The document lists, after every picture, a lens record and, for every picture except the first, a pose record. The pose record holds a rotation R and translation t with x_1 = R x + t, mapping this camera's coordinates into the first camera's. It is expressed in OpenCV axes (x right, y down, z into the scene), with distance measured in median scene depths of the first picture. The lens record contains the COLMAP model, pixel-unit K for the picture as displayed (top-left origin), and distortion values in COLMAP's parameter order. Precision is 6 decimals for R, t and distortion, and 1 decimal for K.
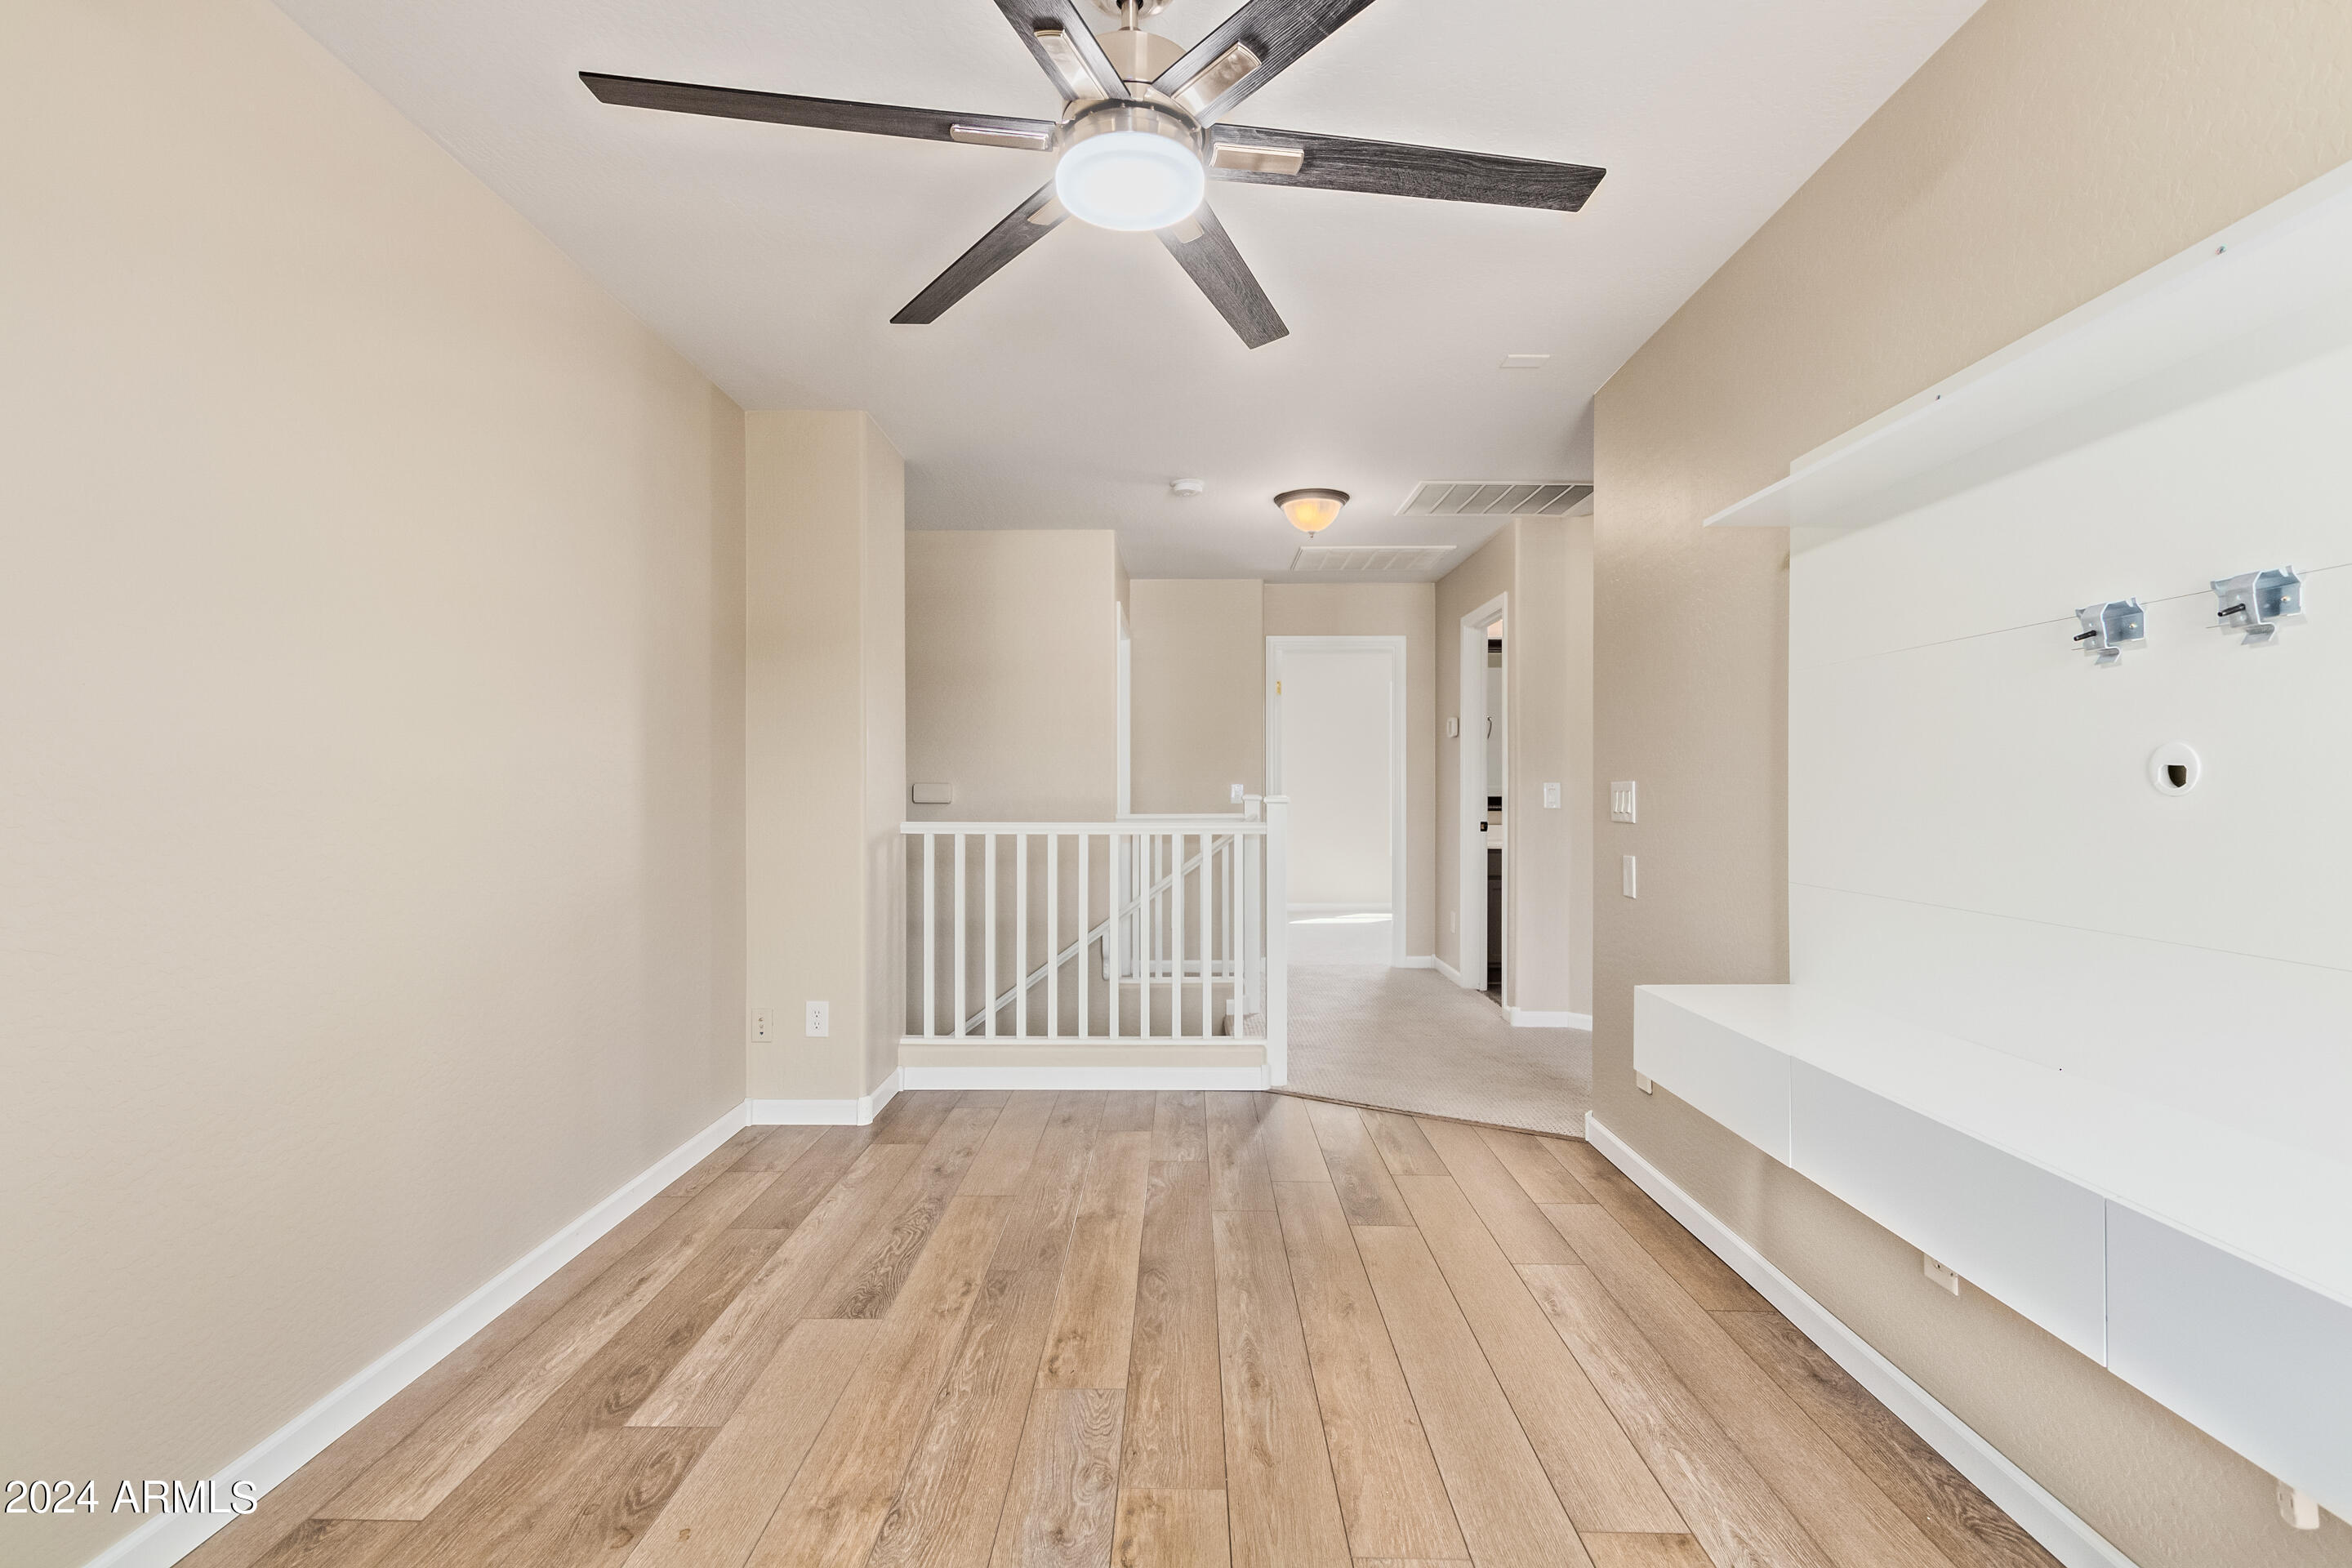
lens RADIAL K [[1085.9, 0, 1178.6], [0, 1085.9, 782.9], [0, 0, 1]] dist [0.011266, -0.002285]
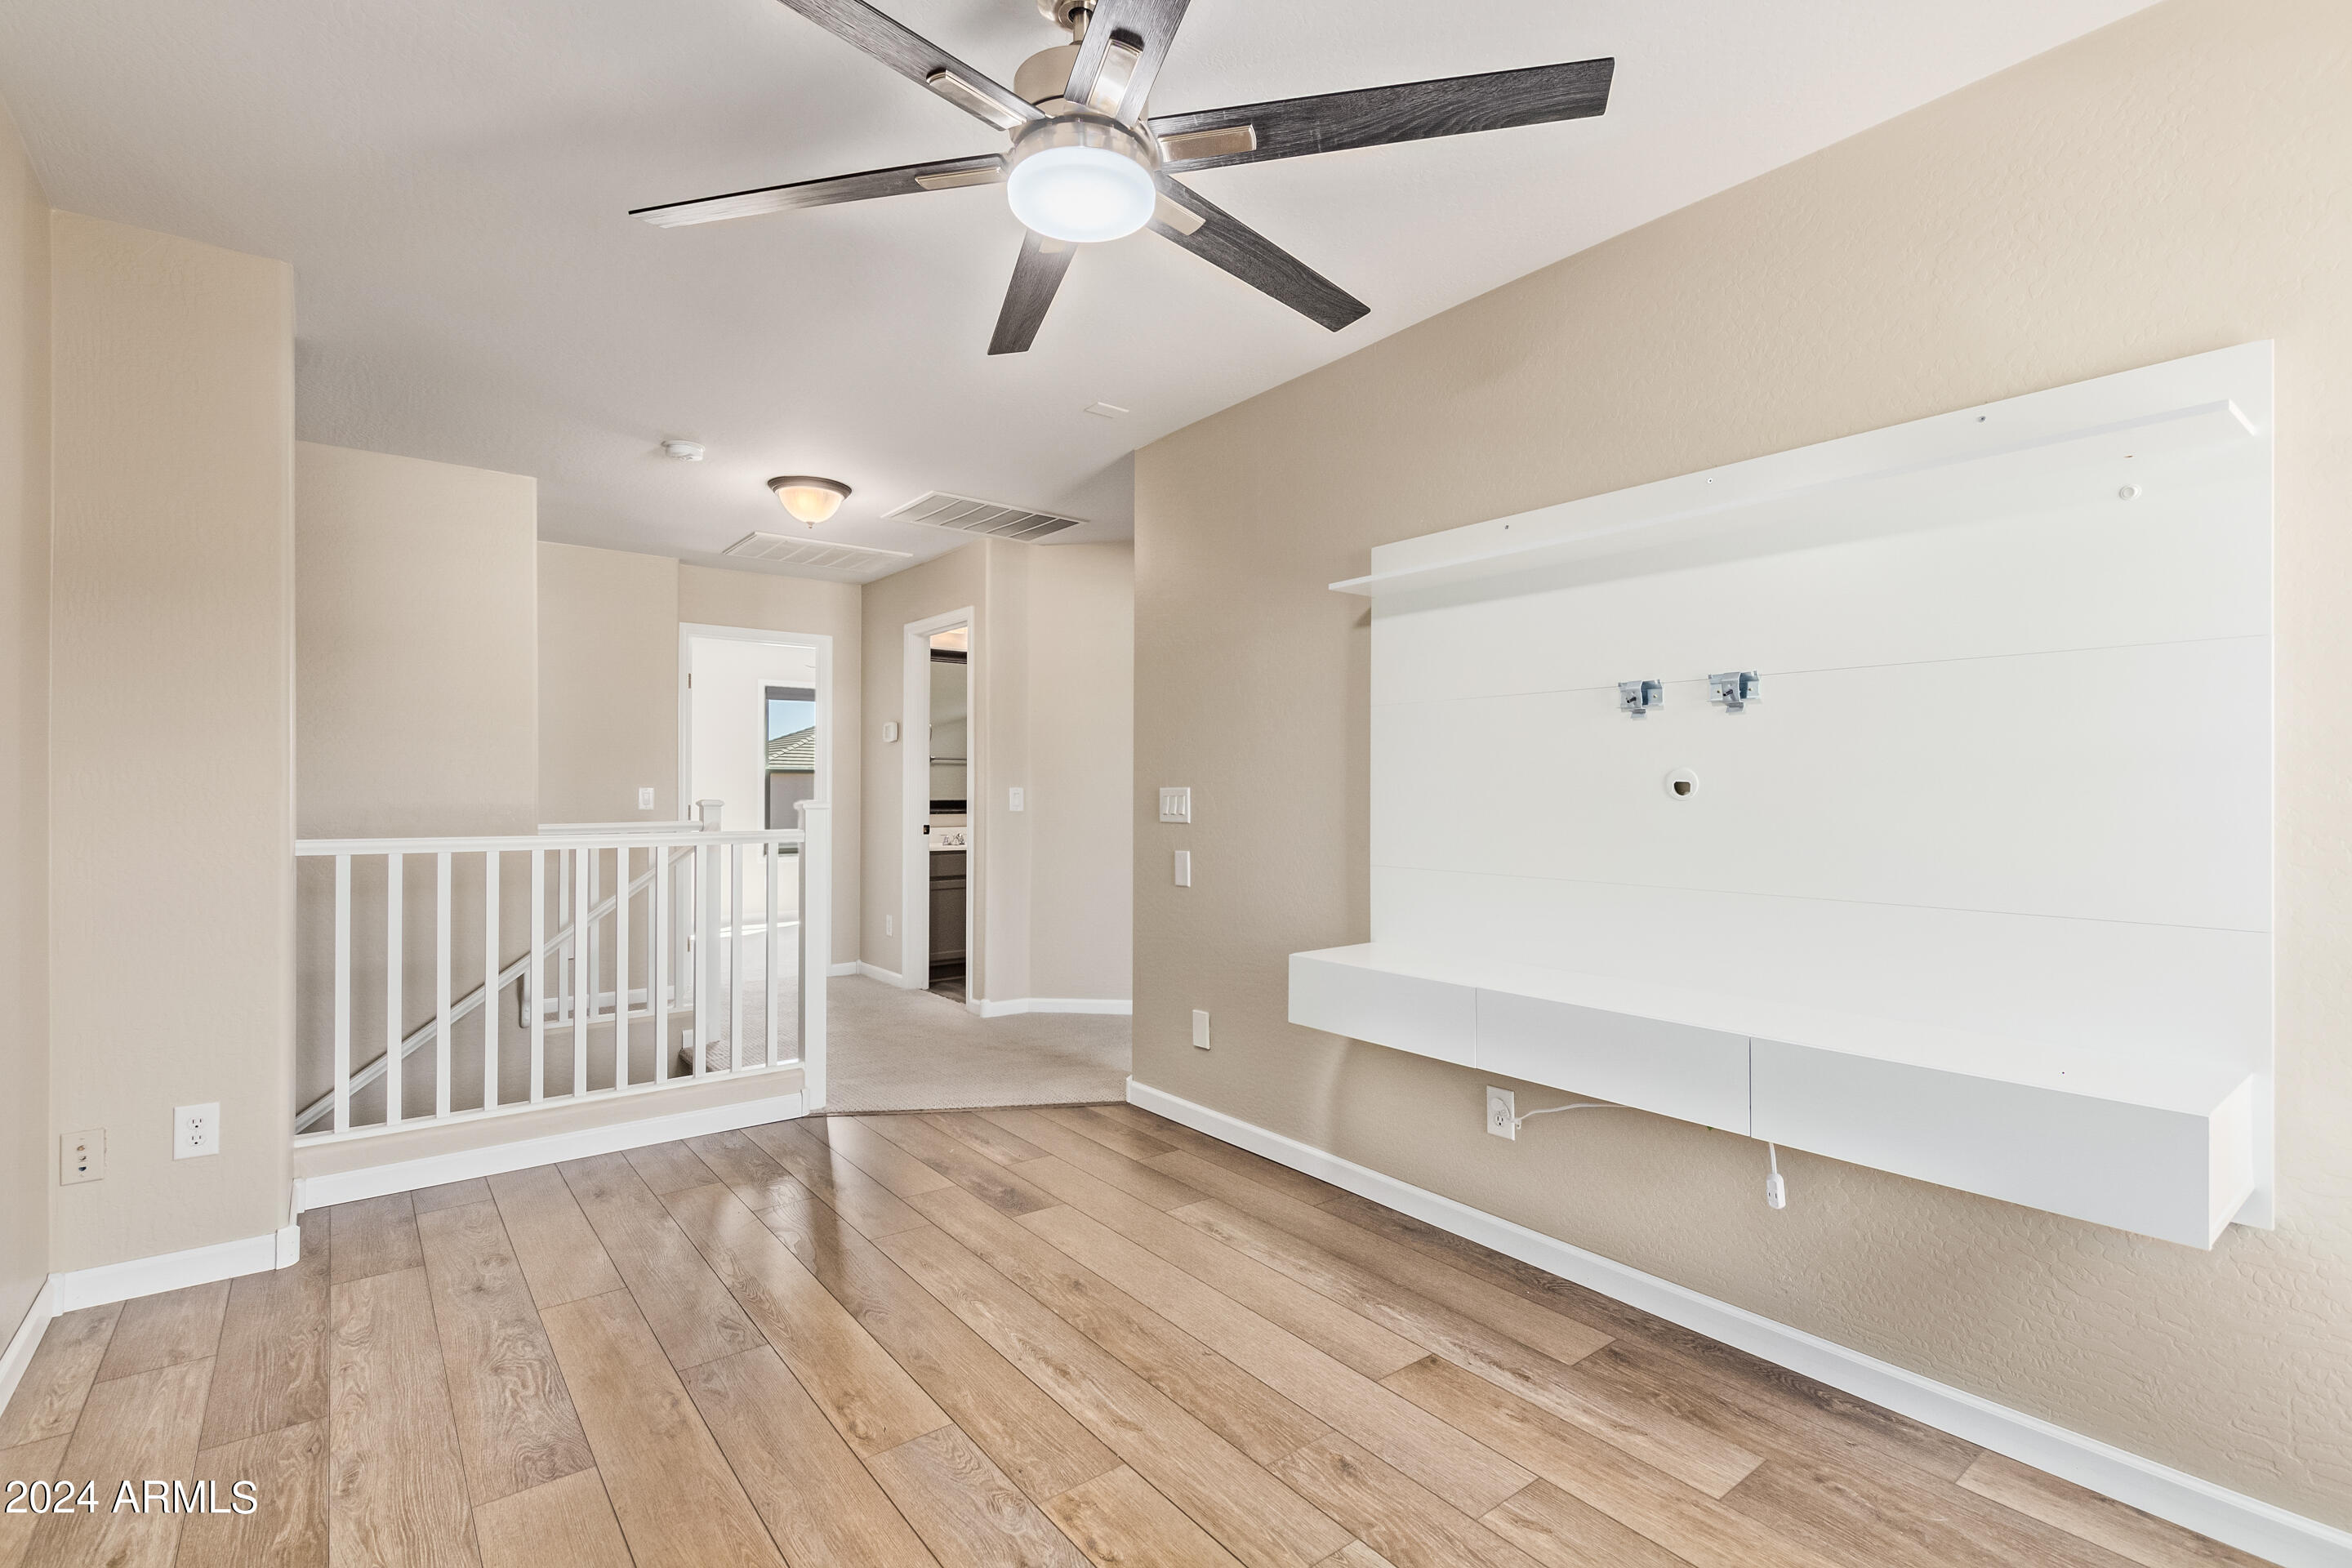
lens RADIAL K [[1085.9, 0, 1187.8], [0, 1085.9, 785.1], [0, 0, 1]] dist [0.011266, -0.002285]
pose [[0.777734, 0.004307, 0.628579, -0.281580], [-0.003999, 0.999990, -0.001904, -0.001844], [-0.628581, -0.001033, 0.777743, 0.071966]]
